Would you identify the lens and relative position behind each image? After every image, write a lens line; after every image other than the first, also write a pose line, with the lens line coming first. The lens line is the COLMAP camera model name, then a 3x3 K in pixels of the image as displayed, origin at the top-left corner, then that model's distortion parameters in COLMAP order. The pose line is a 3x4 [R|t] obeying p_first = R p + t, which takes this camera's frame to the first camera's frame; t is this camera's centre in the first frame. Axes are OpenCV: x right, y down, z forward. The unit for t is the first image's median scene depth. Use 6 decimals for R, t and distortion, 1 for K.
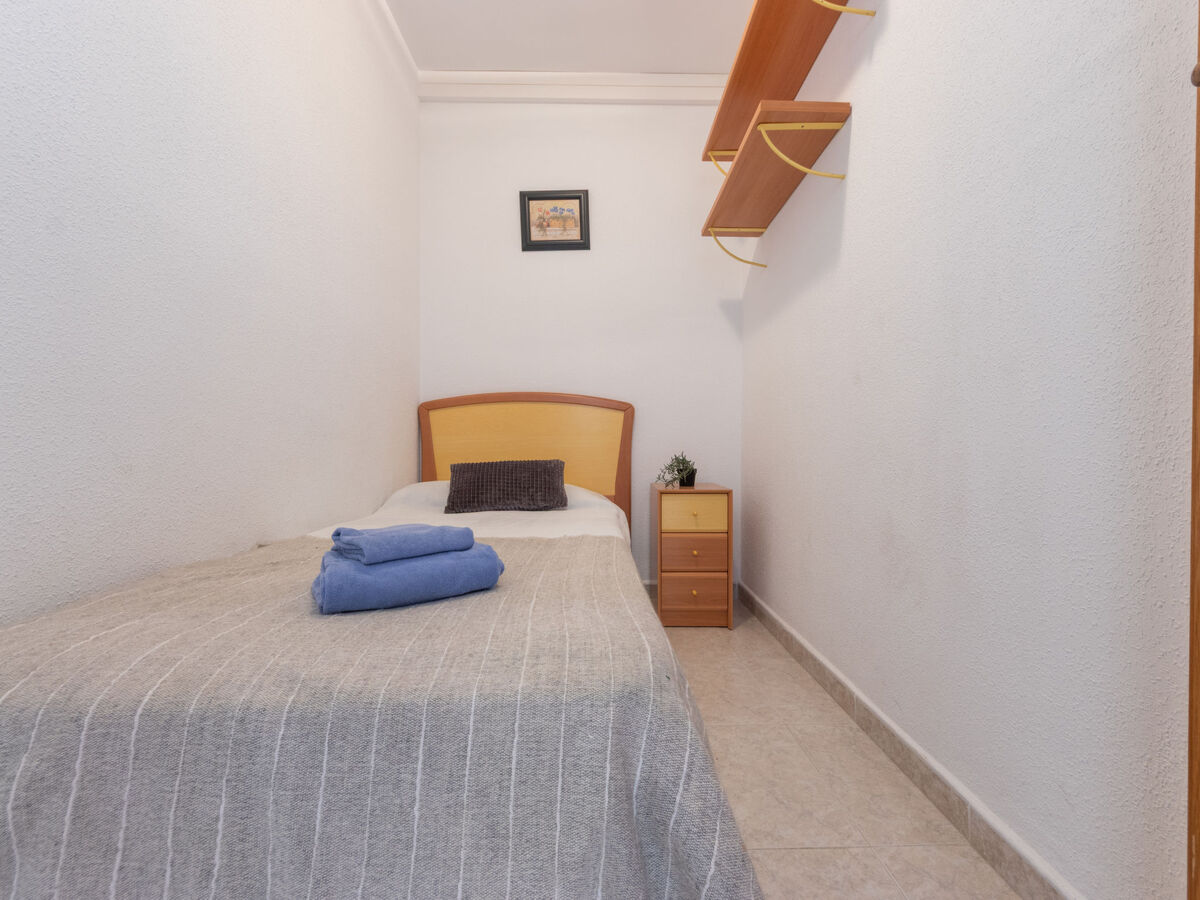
lens RADIAL K [[511.6, 0, 613.1], [0, 511.6, 443.5], [0, 0, 1]] dist [0.008110, -0.007897]
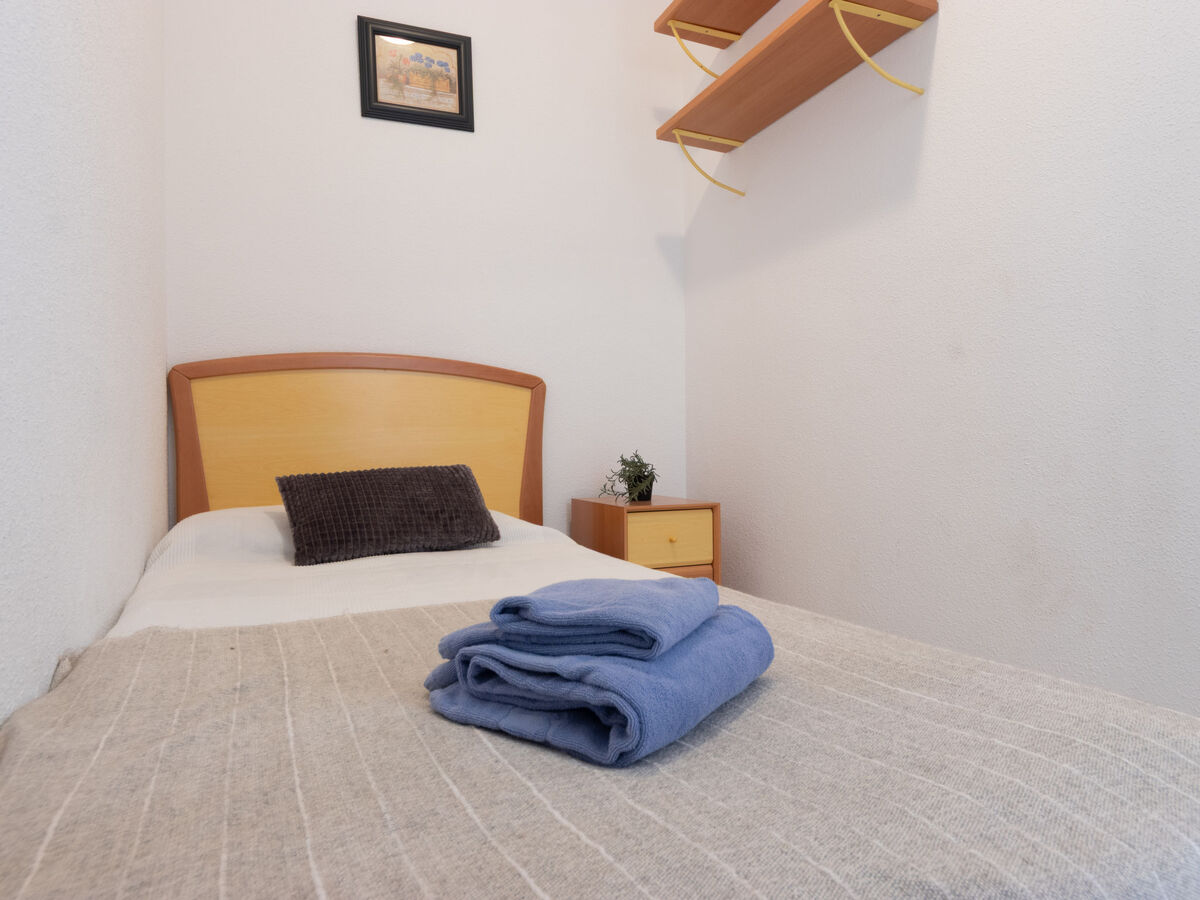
lens RADIAL K [[740.0, 0, 600.3], [0, 740.0, 436.5], [0, 0, 1]] dist [-0.001824, -0.000482]
pose [[0.916428, -0.002969, 0.400189, -0.273720], [0.006449, 0.999952, -0.007348, 0.004452], [-0.400148, 0.009315, 0.916403, 0.107407]]
